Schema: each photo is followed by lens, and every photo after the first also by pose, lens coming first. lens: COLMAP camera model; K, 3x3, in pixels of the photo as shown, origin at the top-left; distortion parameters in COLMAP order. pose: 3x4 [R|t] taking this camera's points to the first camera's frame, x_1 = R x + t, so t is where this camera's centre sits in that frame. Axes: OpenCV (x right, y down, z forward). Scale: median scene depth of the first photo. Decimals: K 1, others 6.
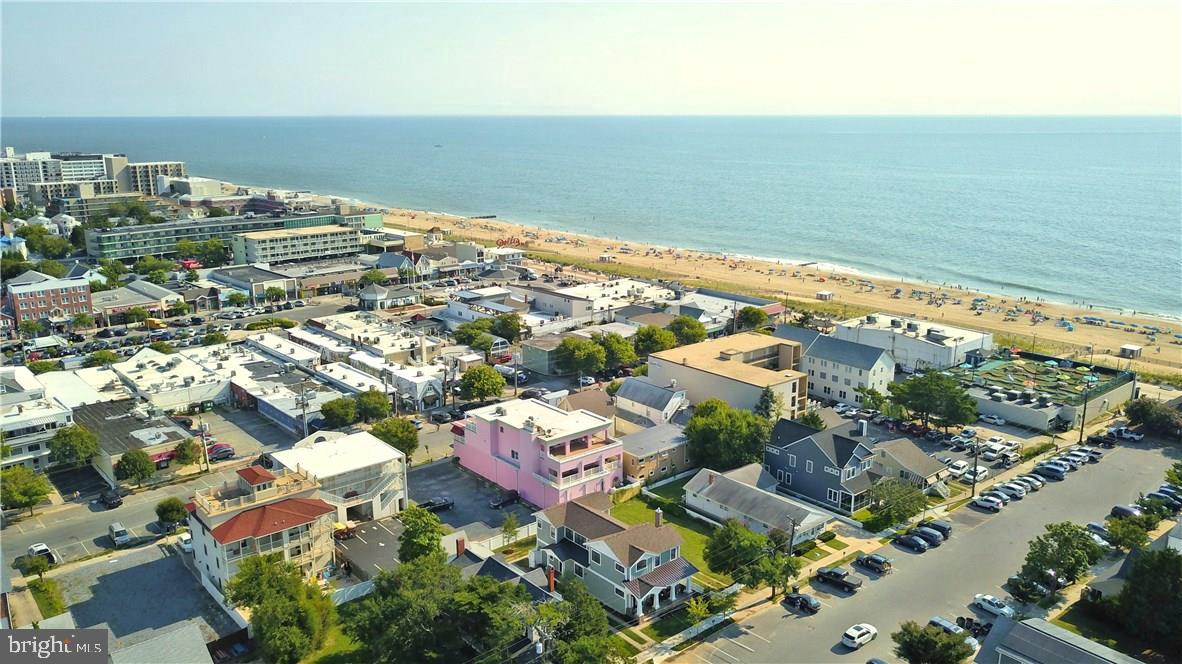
lens RADIAL K [[905.1, 0, 587.6], [0, 905.1, 352.1], [0, 0, 1]] dist [0.032016, -0.067194]
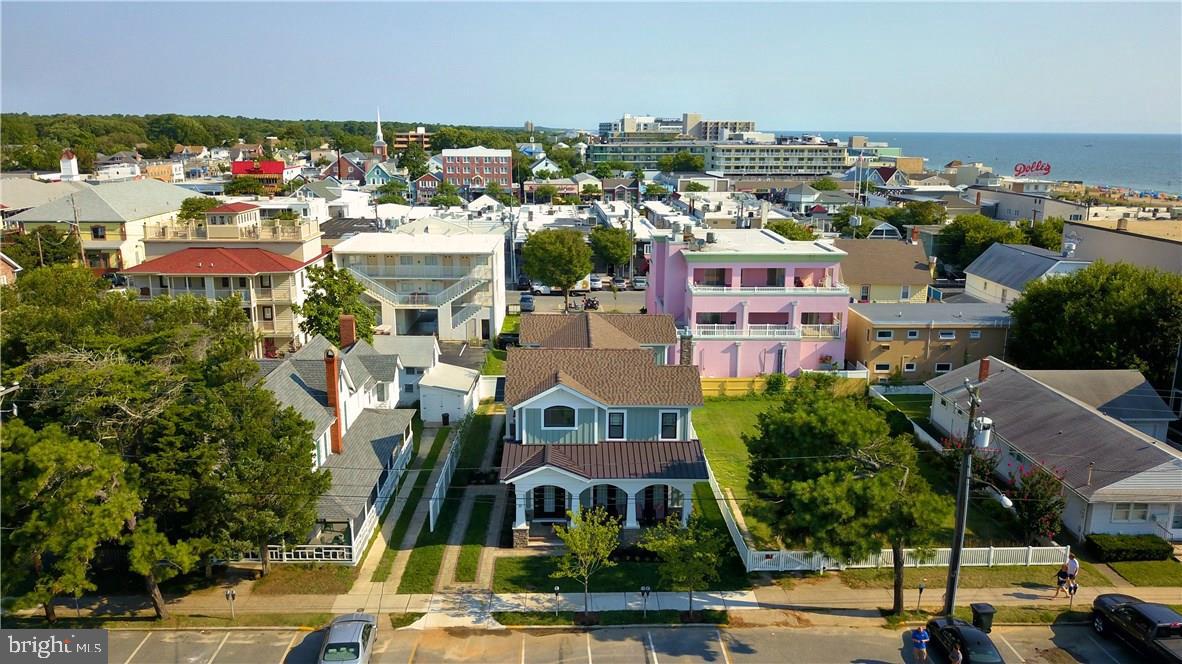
lens RADIAL K [[905.1, 0, 587.6], [0, 905.1, 352.1], [0, 0, 1]] dist [0.032016, -0.067194]
pose [[0.778056, 0.158640, -0.607834, 0.189263], [-0.171040, 0.984530, 0.038016, 0.110462], [0.604462, 0.074385, 0.793154, 0.398524]]
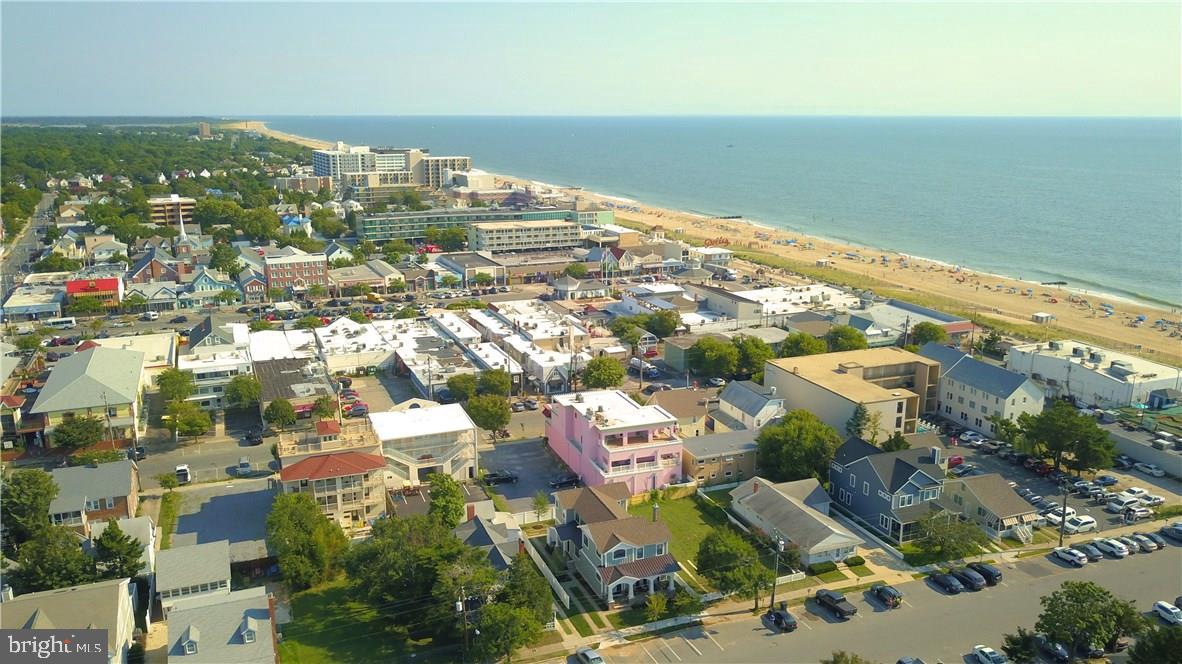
lens RADIAL K [[905.1, 0, 587.6], [0, 905.1, 352.1], [0, 0, 1]] dist [0.032016, -0.067194]
pose [[0.945027, 0.086349, -0.315385, 0.195664], [-0.086367, 0.996166, 0.013948, -0.003112], [0.315380, 0.014058, 0.948861, 0.004240]]
